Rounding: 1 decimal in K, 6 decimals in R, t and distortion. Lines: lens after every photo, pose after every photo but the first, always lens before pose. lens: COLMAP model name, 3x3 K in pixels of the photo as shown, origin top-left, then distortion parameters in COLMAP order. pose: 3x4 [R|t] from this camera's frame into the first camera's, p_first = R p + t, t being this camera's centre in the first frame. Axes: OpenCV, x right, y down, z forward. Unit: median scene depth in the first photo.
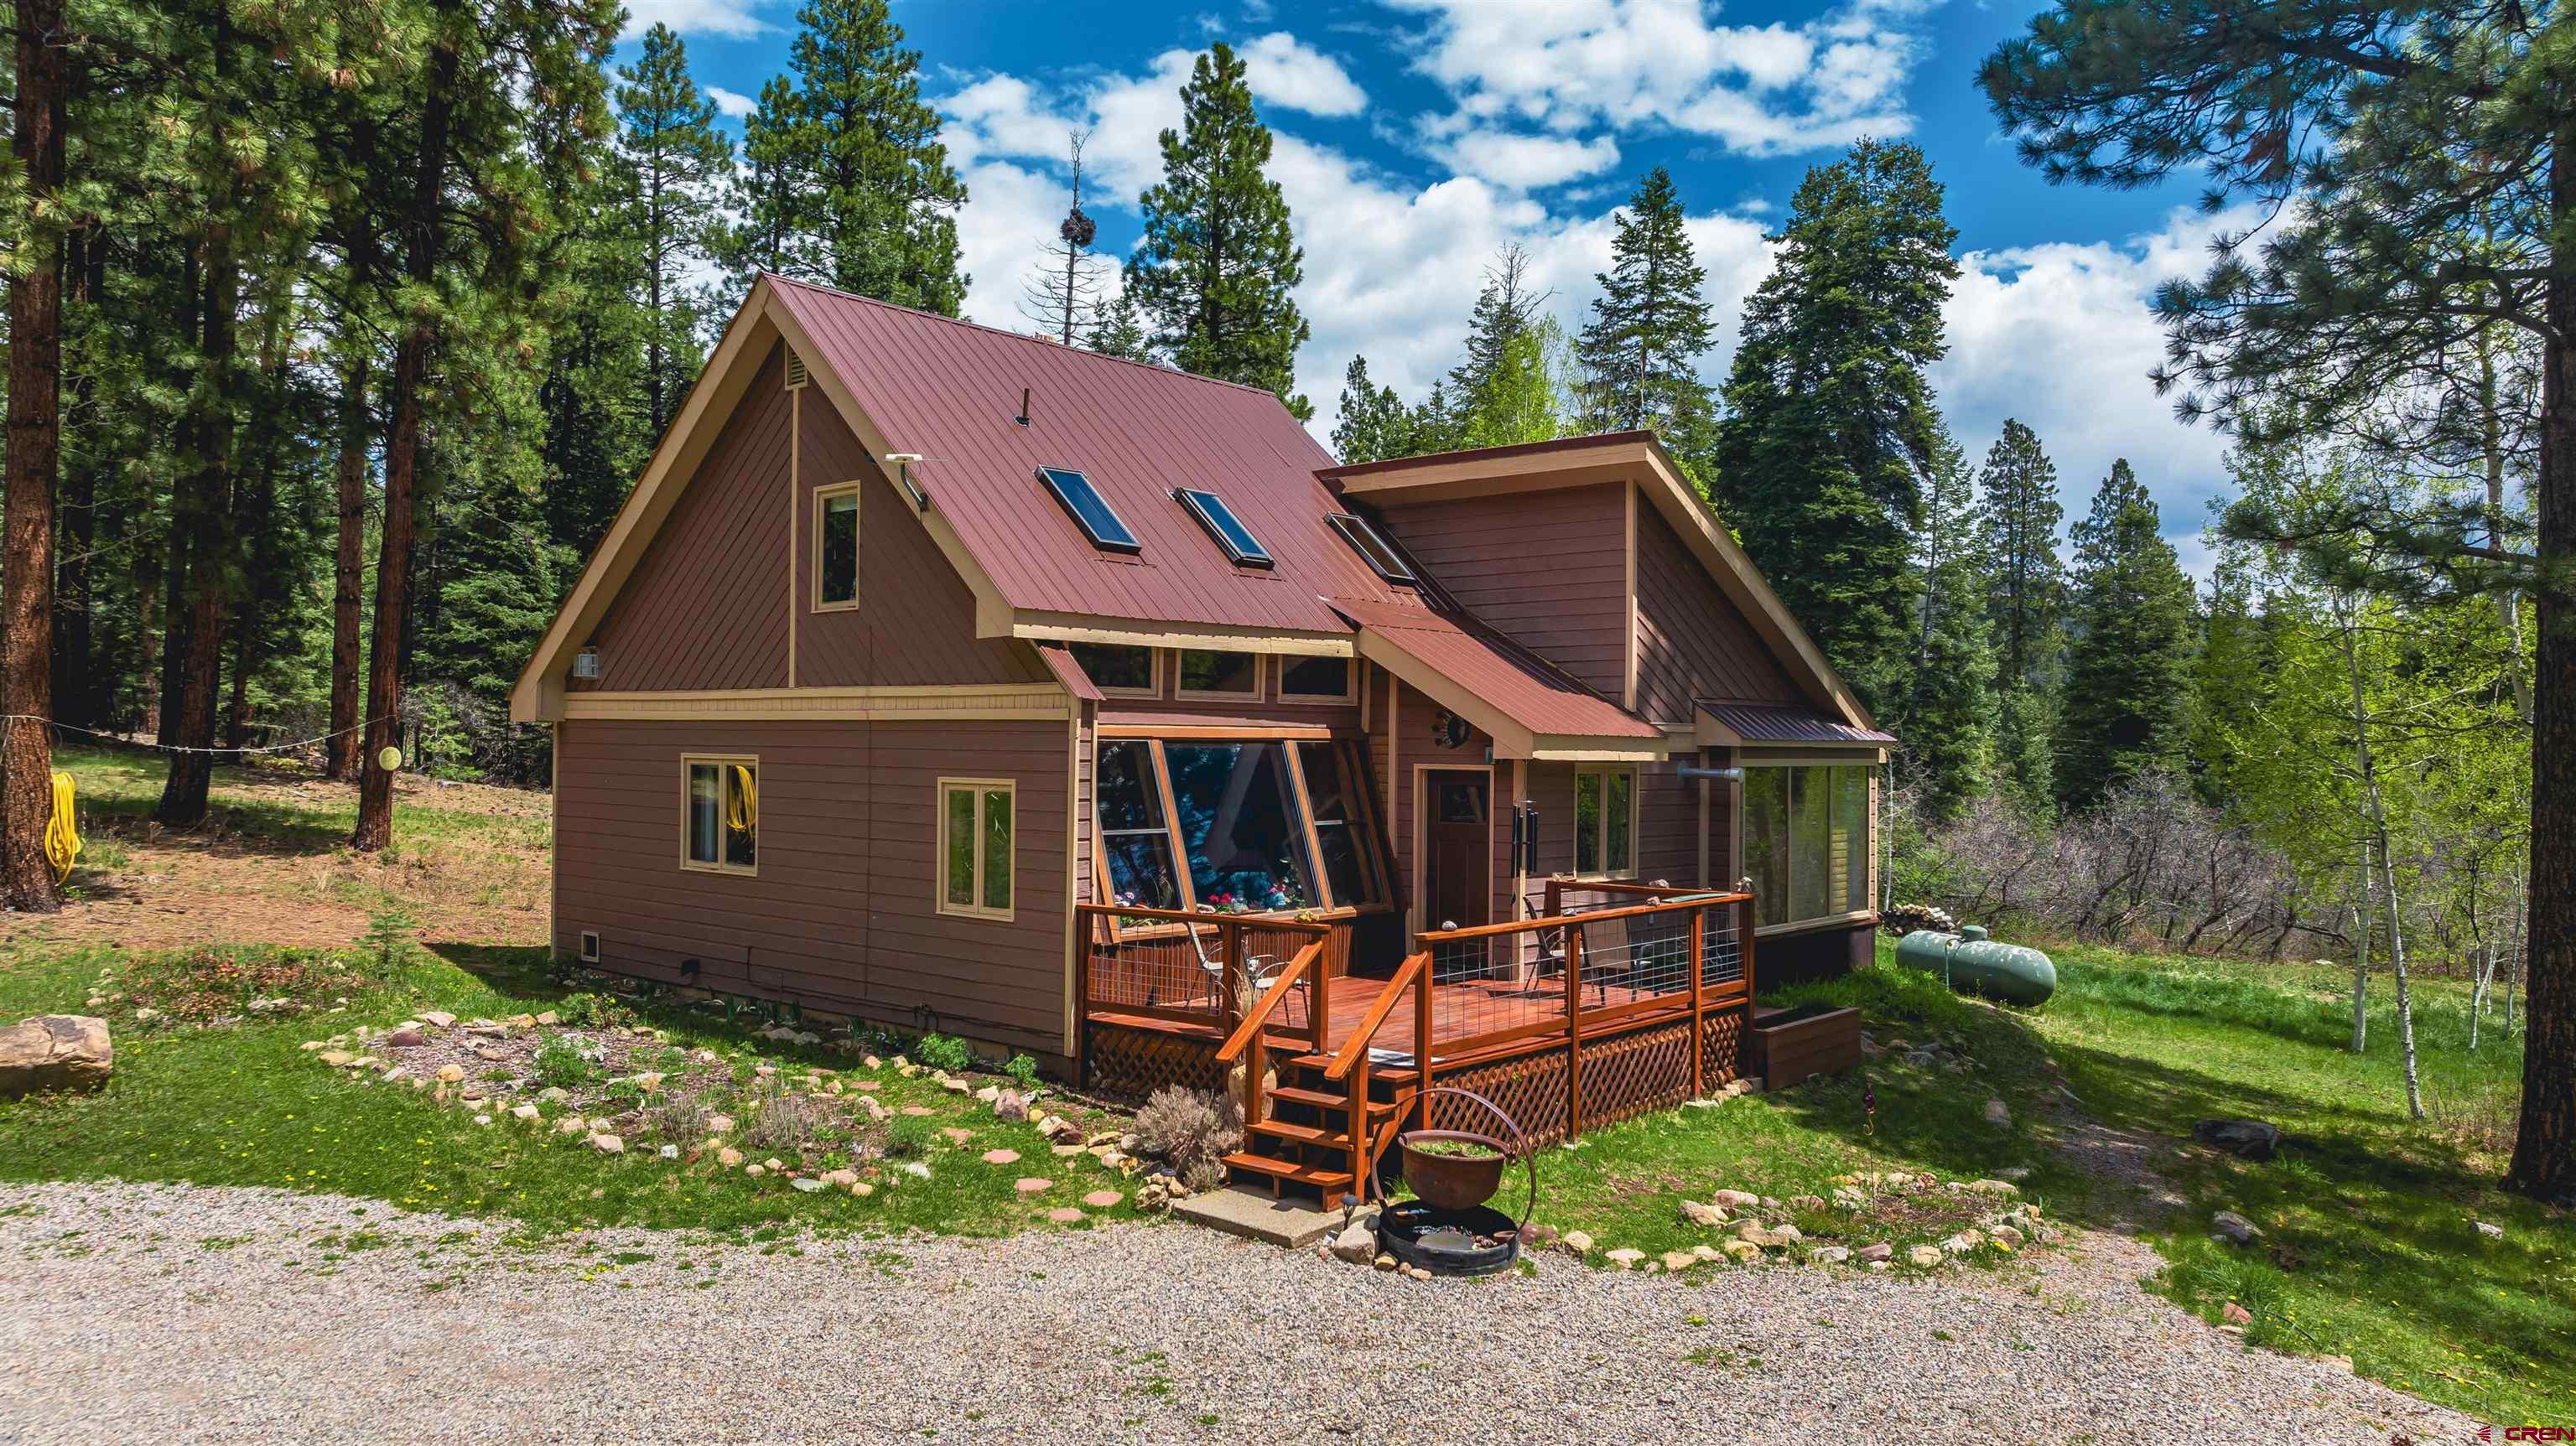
lens RADIAL K [[1813.0, 0, 1289.3], [0, 1813.0, 726.1], [0, 0, 1]] dist [-0.022552, 0.000660]
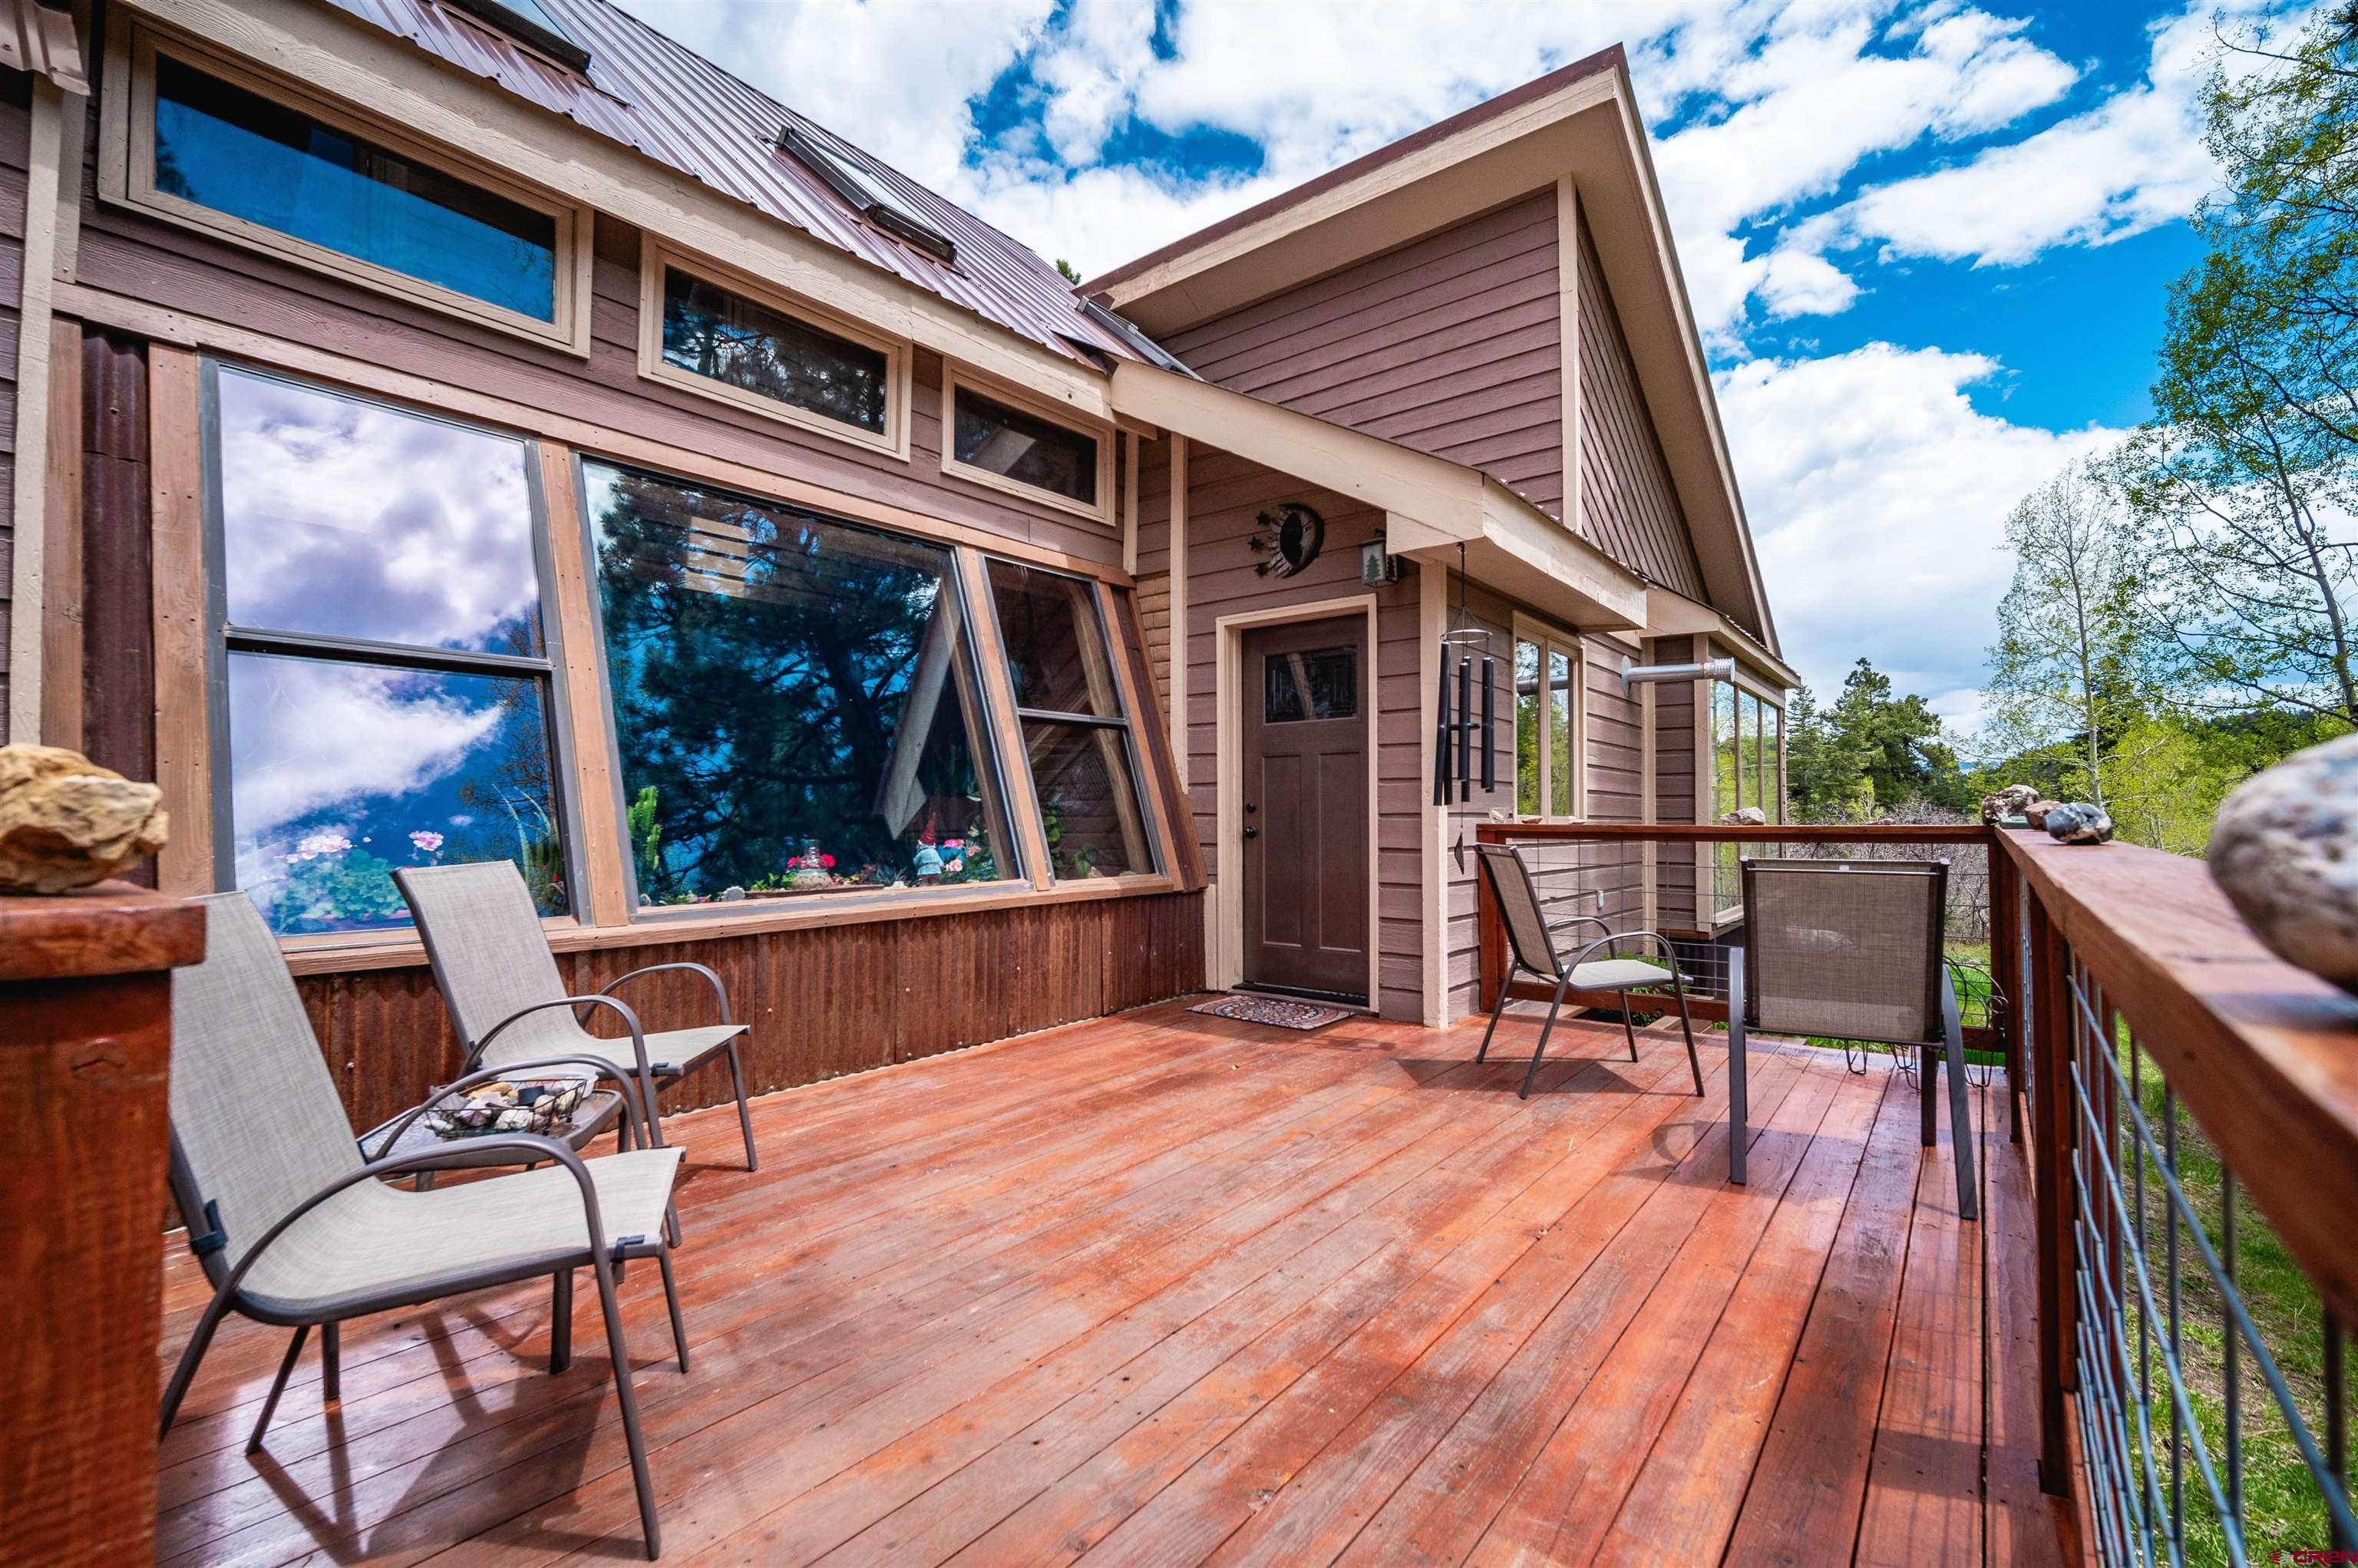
lens RADIAL K [[1018.4, 0, 1187.8], [0, 1018.4, 786.9], [0, 0, 1]] dist [-0.011188, 0.003522]
pose [[0.998844, -0.007636, 0.047452, 0.046445], [0.008830, 0.999648, -0.025017, 0.080723], [-0.047244, 0.025408, 0.998560, 0.712984]]
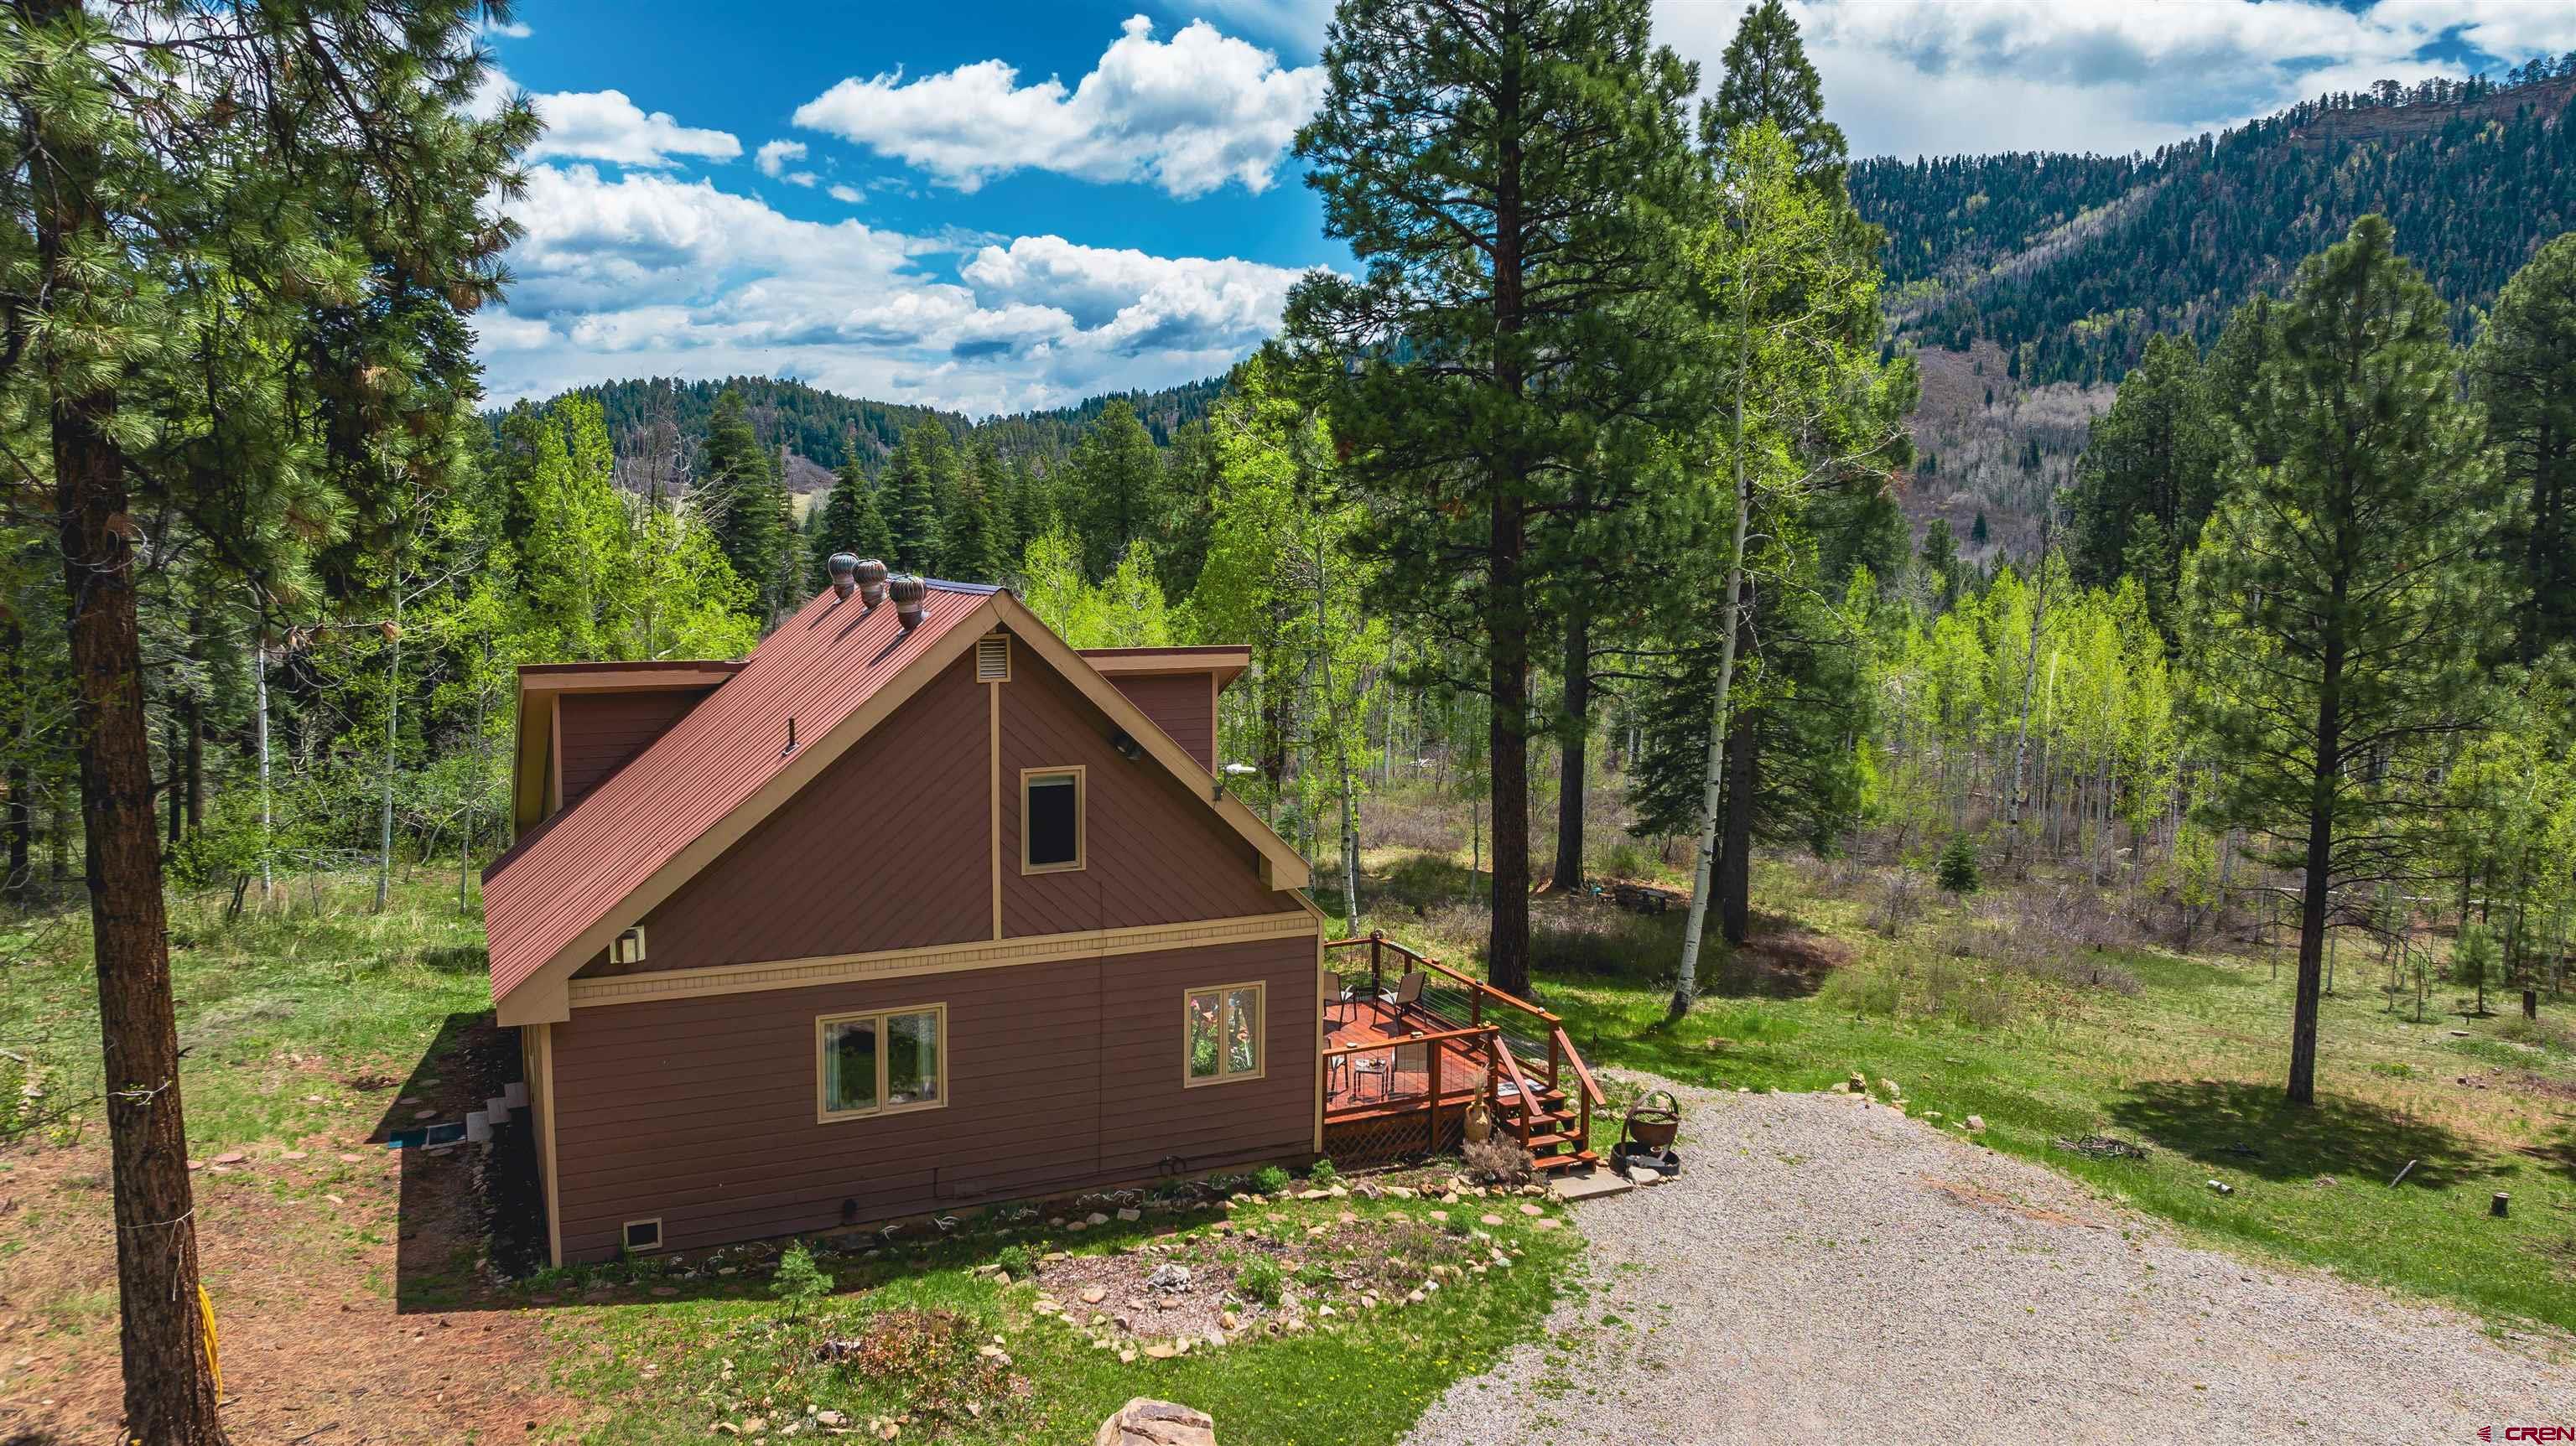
lens RADIAL K [[1813.0, 0, 1289.3], [0, 1813.0, 726.1], [0, 0, 1]] dist [-0.022552, 0.000660]
pose [[0.396602, -0.117009, 0.910503, -1.225570], [-0.015389, 0.990857, 0.134038, -0.310952], [-0.917862, -0.067171, 0.391175, 0.381106]]
